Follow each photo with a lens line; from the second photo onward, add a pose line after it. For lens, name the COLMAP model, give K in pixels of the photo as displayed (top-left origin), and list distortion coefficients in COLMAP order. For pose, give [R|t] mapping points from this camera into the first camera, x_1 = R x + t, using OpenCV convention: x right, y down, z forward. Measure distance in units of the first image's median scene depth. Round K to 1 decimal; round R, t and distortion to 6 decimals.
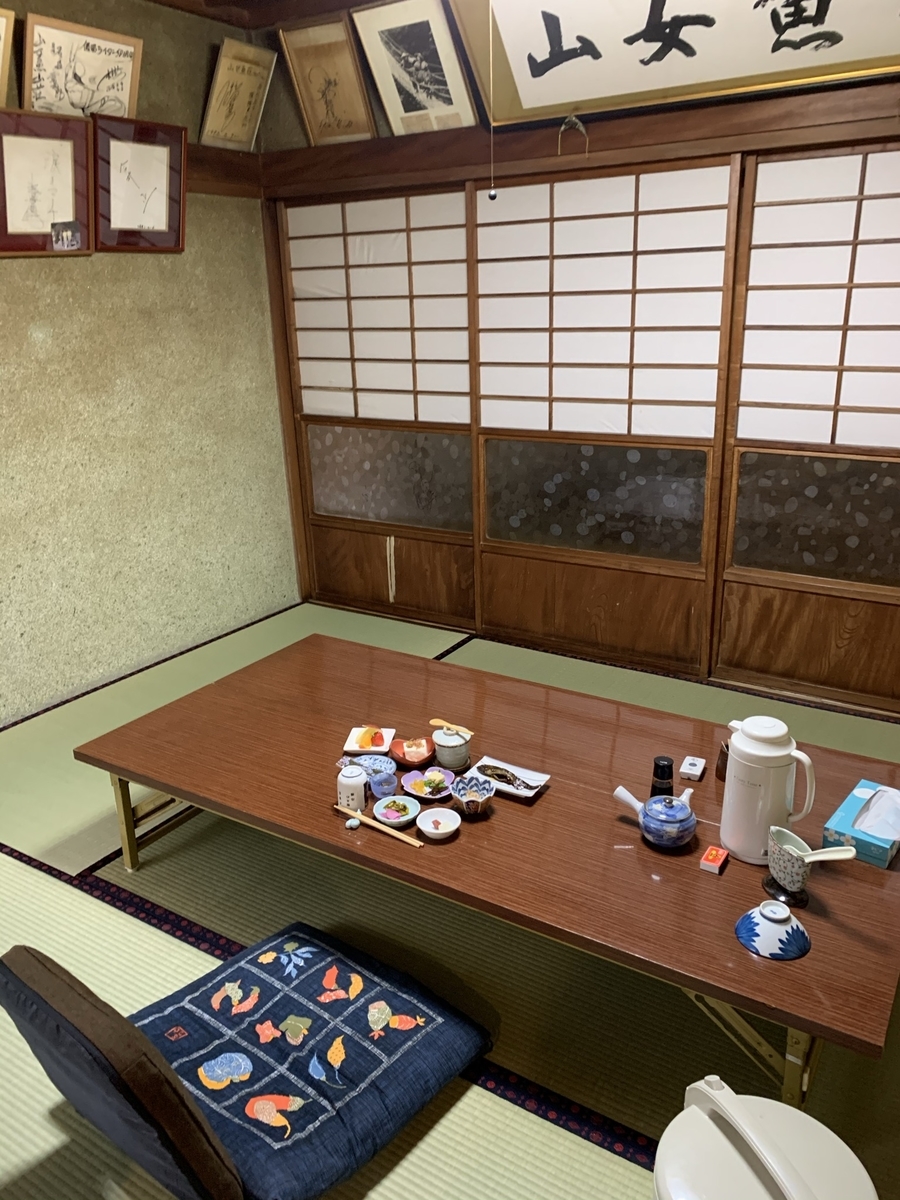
lens RADIAL K [[915.4, 0, 451.5], [0, 915.4, 595.7], [0, 0, 1]] dist [-0.004362, 0.005082]
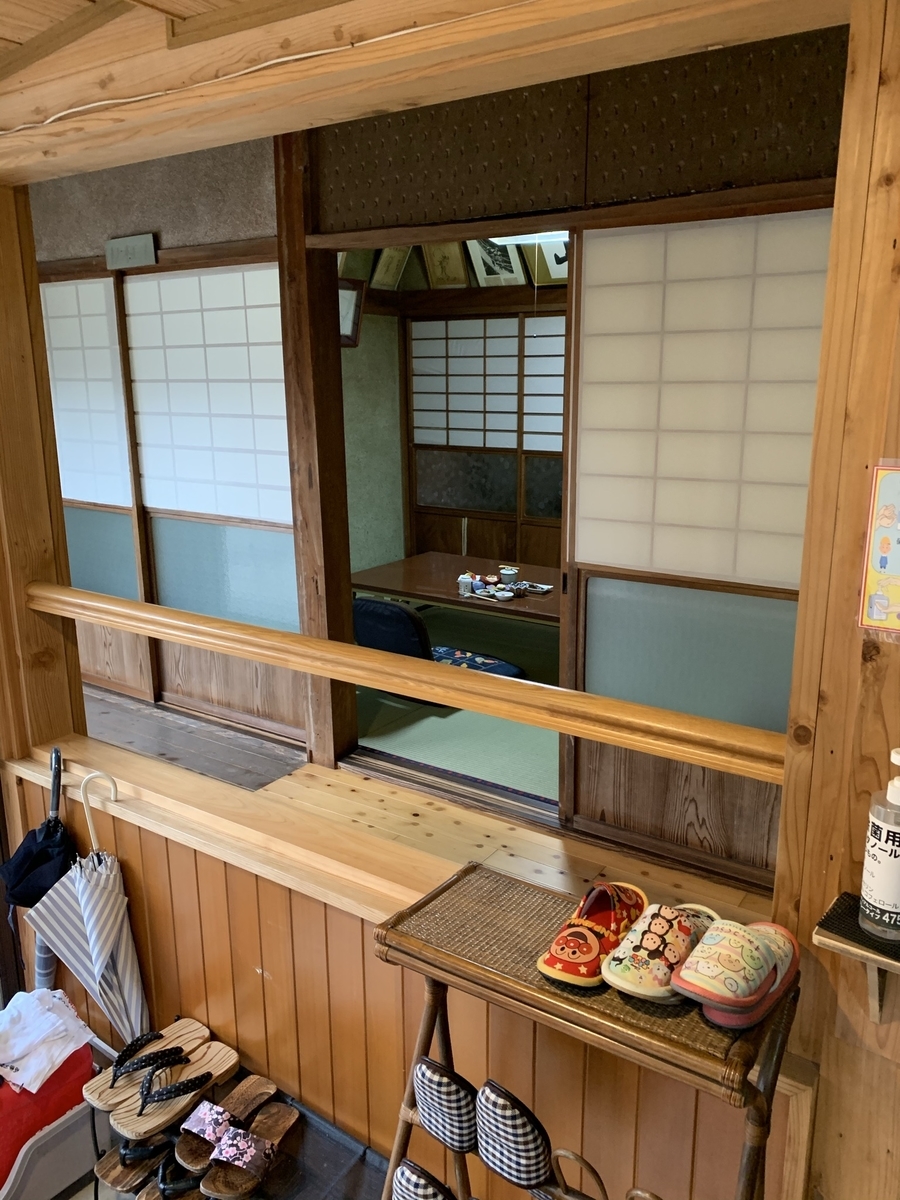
lens RADIAL K [[915.4, 0, 450.7], [0, 915.4, 602.7], [0, 0, 1]] dist [-0.004362, 0.005082]
pose [[0.998925, 0.032989, -0.032556, -0.038486], [-0.035258, 0.996796, -0.071798, 0.228403], [0.030083, 0.072869, 0.996888, -0.694536]]
